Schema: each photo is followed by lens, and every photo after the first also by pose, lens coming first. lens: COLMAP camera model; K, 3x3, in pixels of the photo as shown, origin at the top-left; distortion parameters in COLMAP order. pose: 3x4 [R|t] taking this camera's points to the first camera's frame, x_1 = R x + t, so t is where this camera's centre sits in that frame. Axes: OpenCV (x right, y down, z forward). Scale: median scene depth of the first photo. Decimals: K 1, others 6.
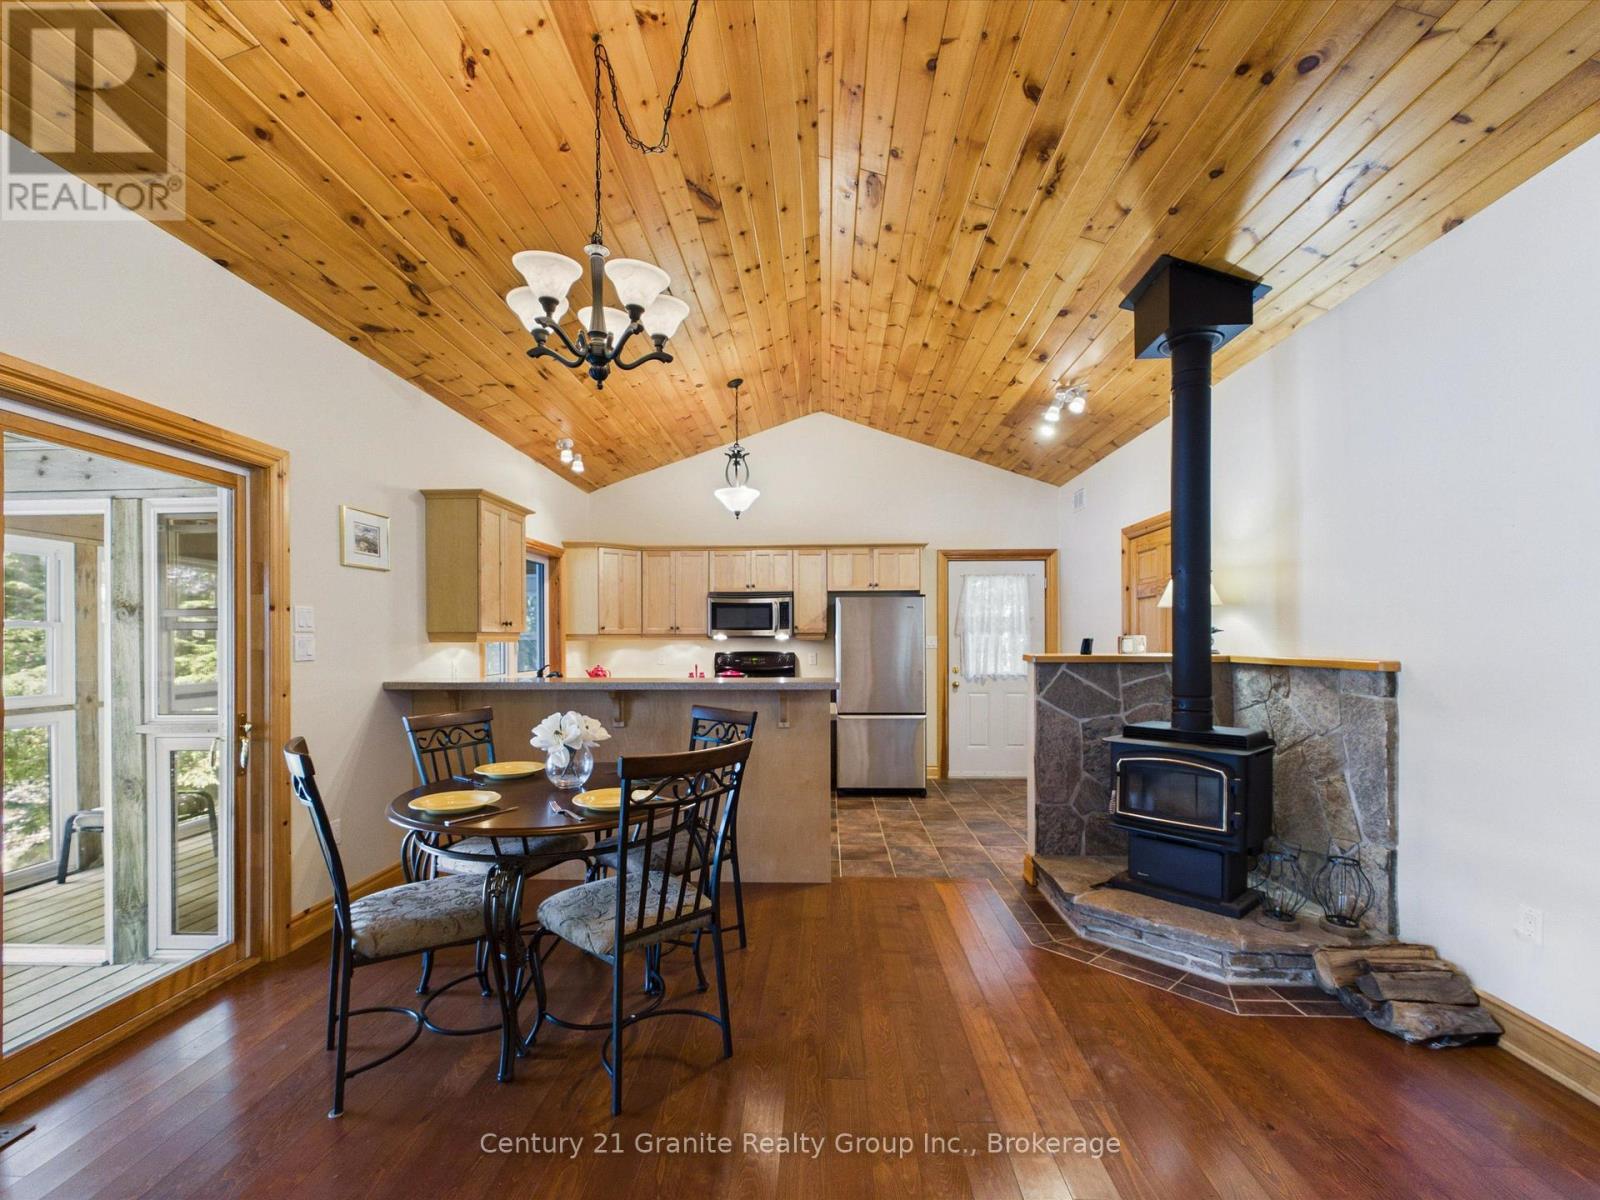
lens RADIAL K [[691.5, 0, 802.5], [0, 691.5, 642.1], [0, 0, 1]] dist [0.000982, 0.000514]
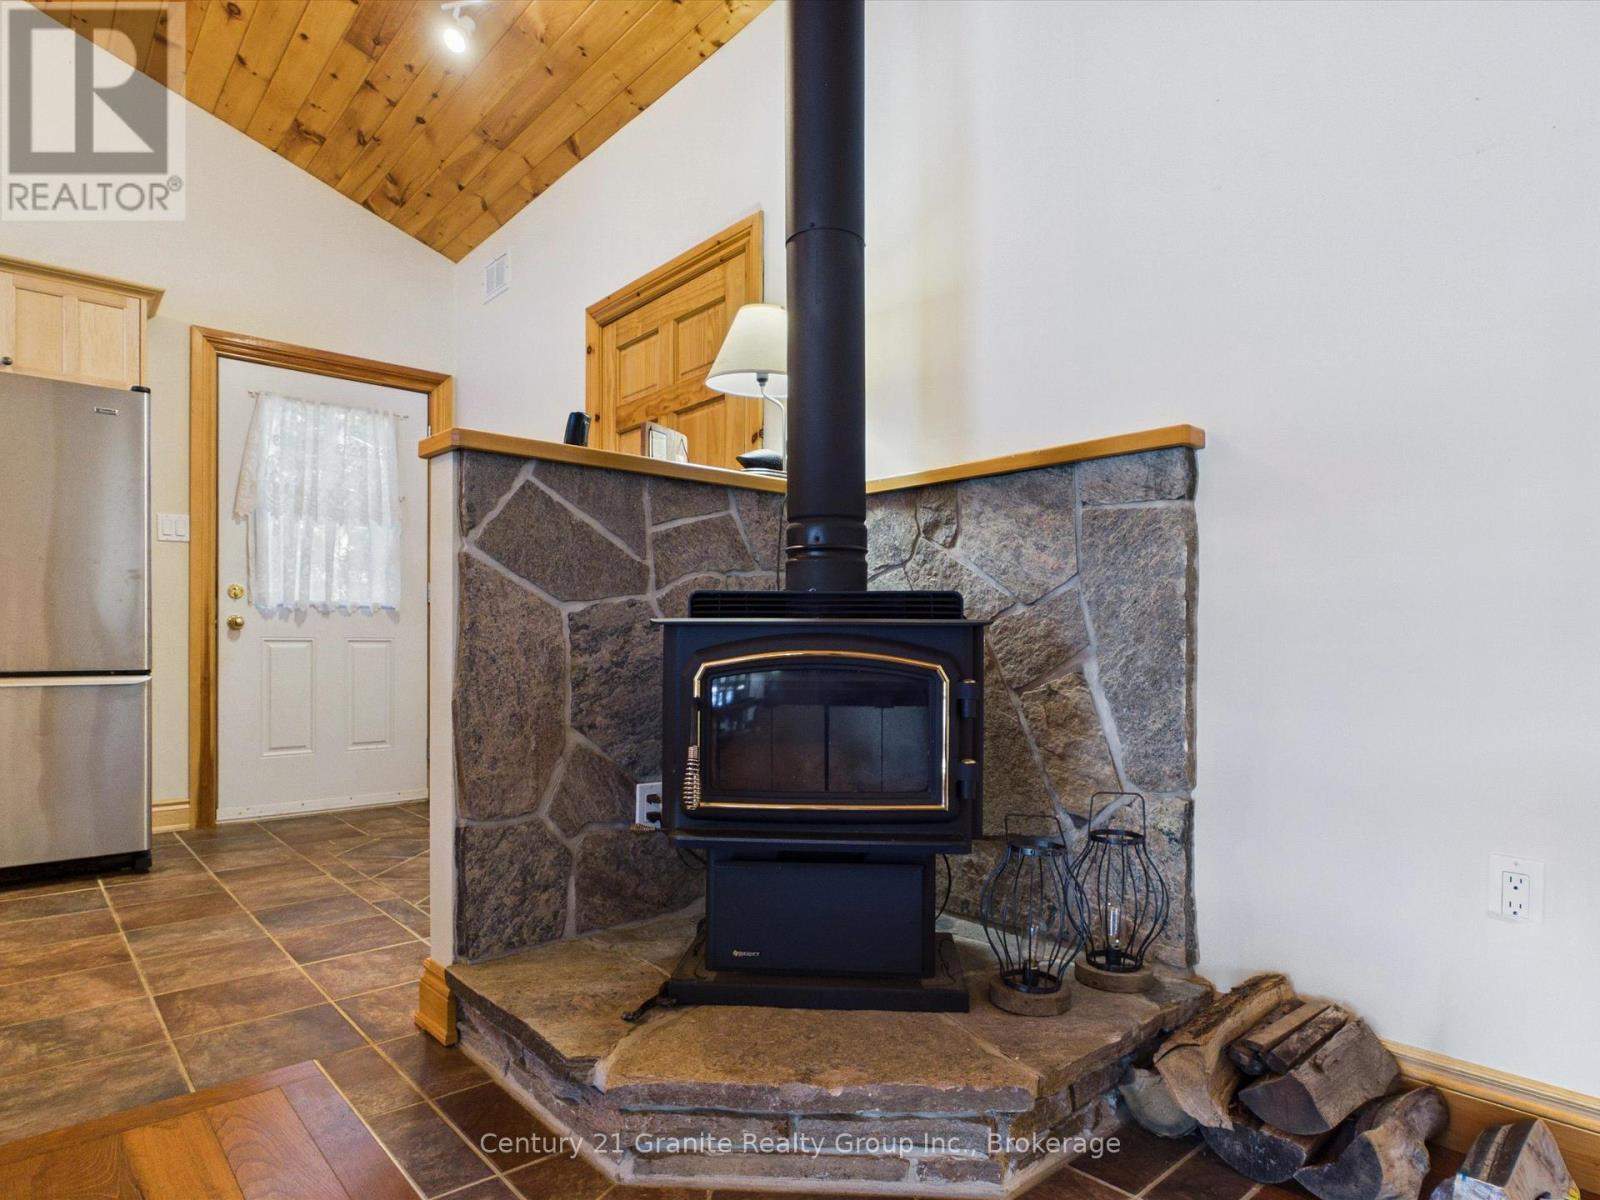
lens RADIAL K [[919.4, 0, 796.9], [0, 919.4, 643.0], [0, 0, 1]] dist [0.001351, 0.000203]
pose [[0.729404, 0.004283, 0.684070, 0.122279], [-0.002240, 0.999990, -0.003872, 0.128641], [-0.684080, 0.001291, 0.729406, 0.481042]]
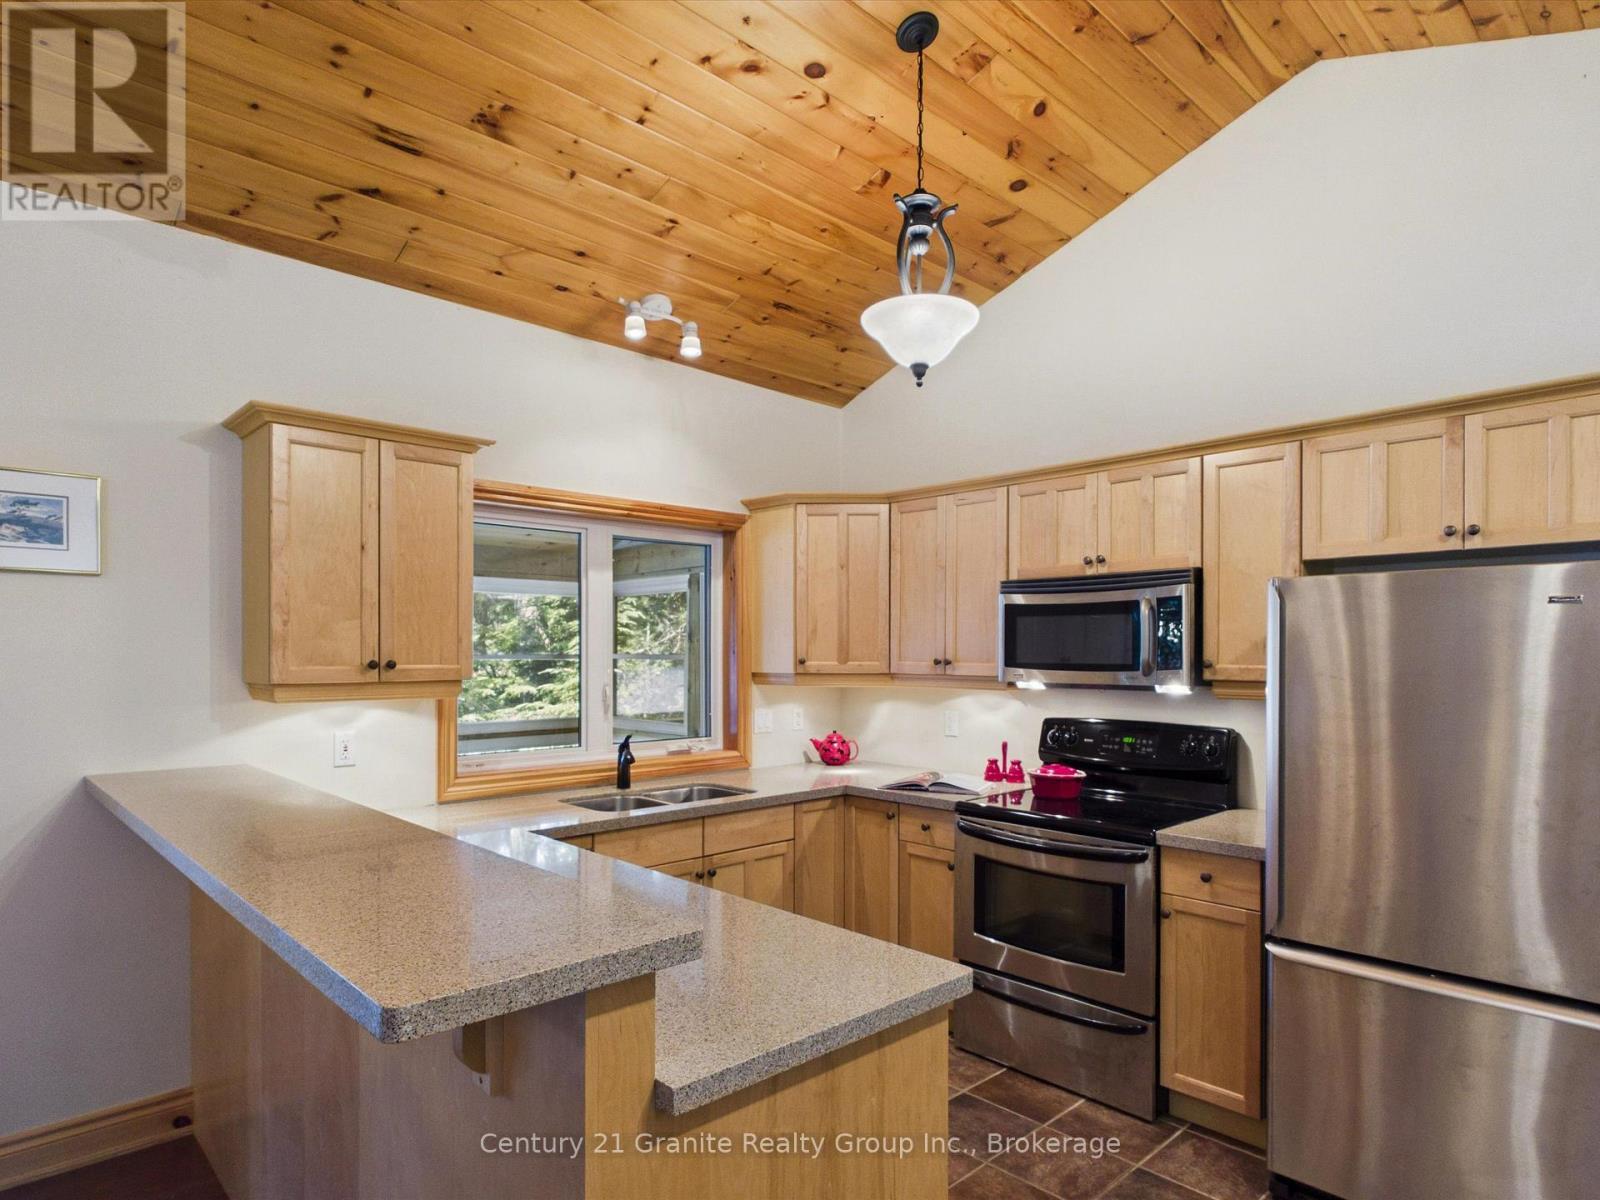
lens RADIAL K [[919.4, 0, 798.0], [0, 919.4, 652.2], [0, 0, 1]] dist [0.001351, 0.000203]
pose [[0.714408, 0.005032, -0.699711, 0.285835], [-0.008132, 0.999966, -0.001111, -0.041230], [0.699682, 0.006484, 0.714425, 0.796646]]
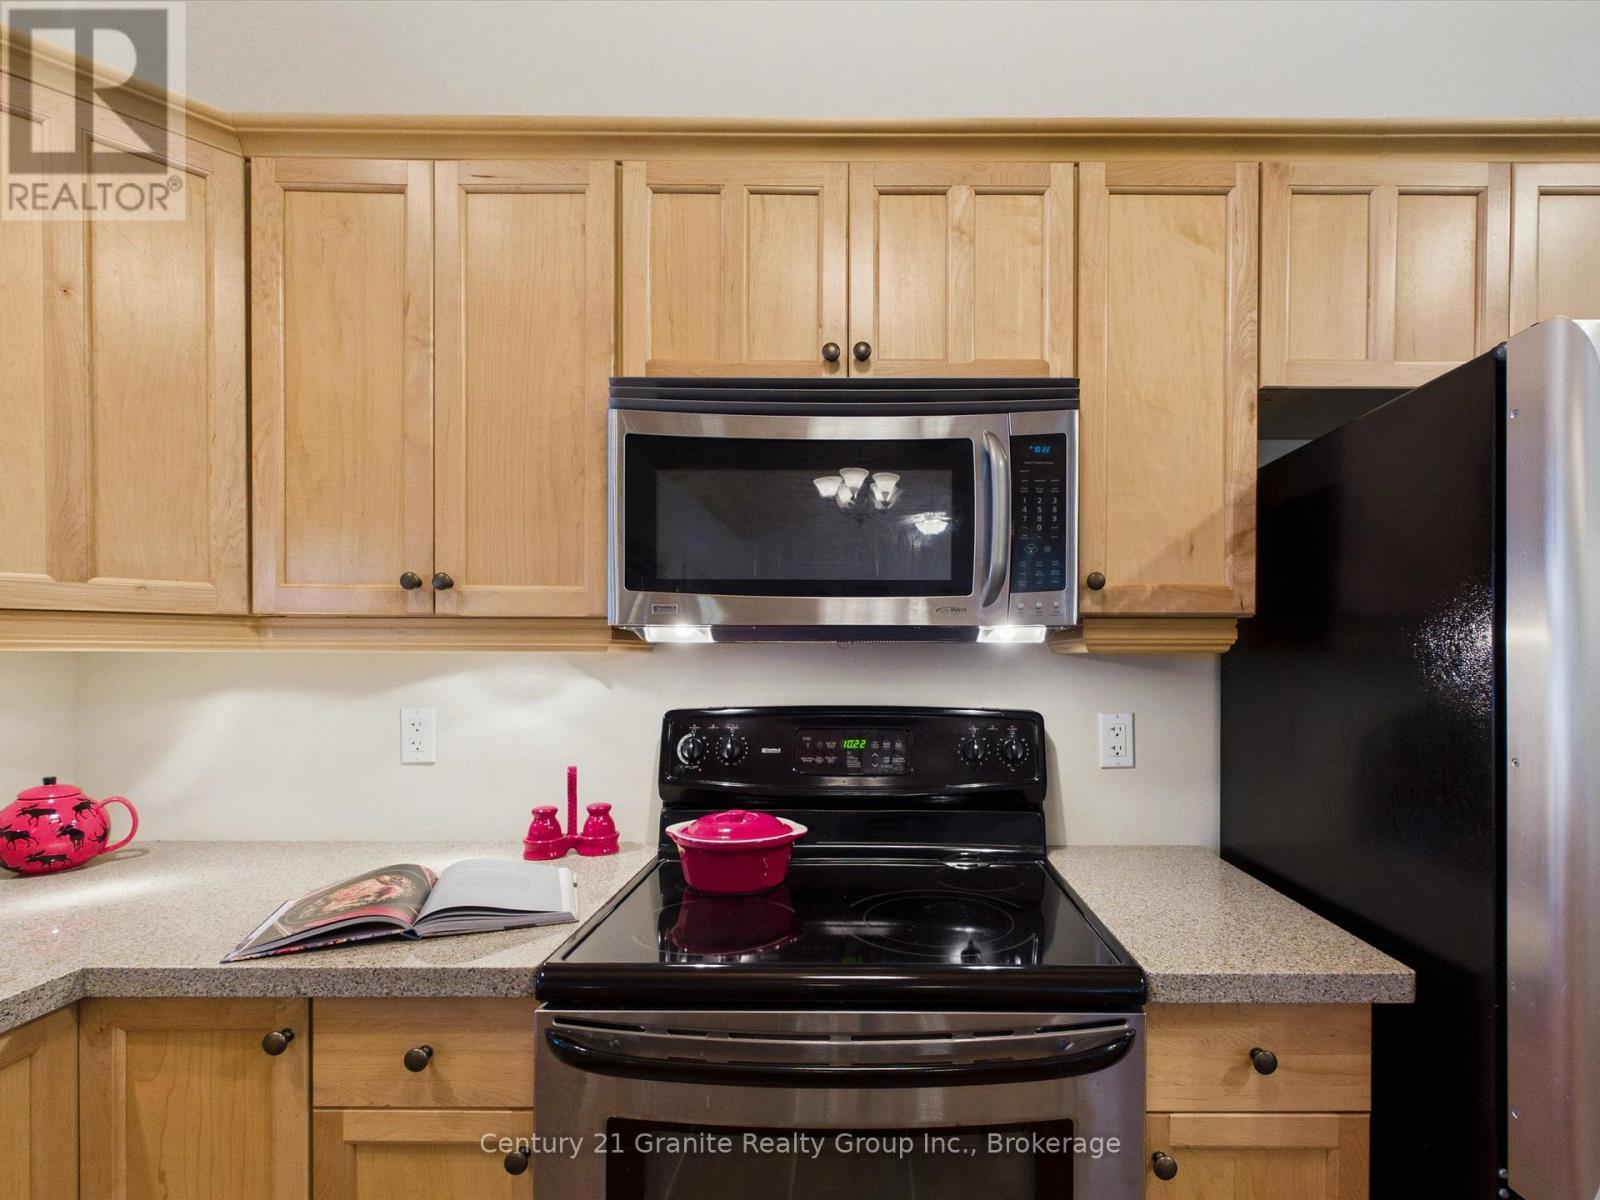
lens RADIAL K [[797.9, 0, 868.1], [0, 797.9, 666.1], [0, 0, 1]] dist [0.005823, -0.000182]
pose [[0.999406, 0.005880, 0.033966, -0.122274], [-0.006065, 0.999967, 0.005345, 0.000029], [-0.033933, -0.005548, 0.999409, 1.270367]]
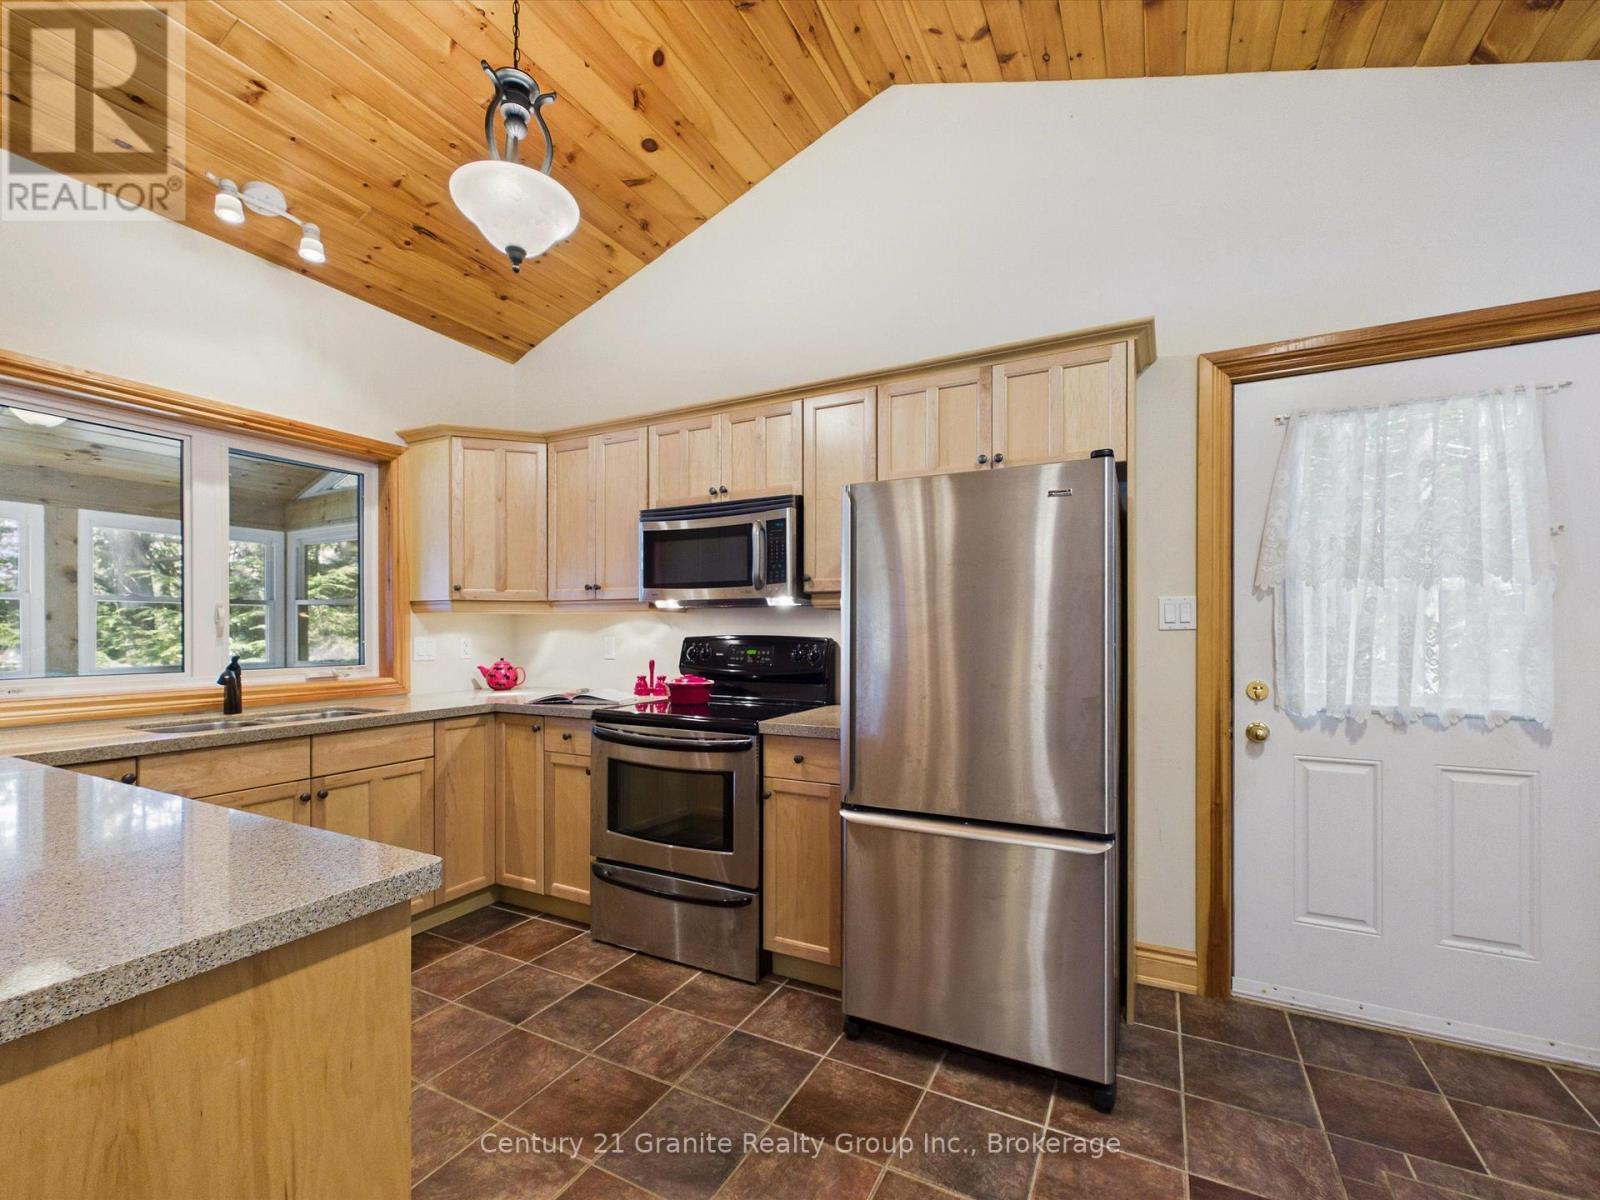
lens RADIAL K [[691.5, 0, 799.0], [0, 691.5, 631.6], [0, 0, 1]] dist [0.000982, 0.000514]
pose [[0.903858, 0.002932, -0.427823, 0.271545], [-0.004583, 0.999985, -0.002829, 0.020574], [0.427809, 0.004517, 0.903858, 0.982399]]
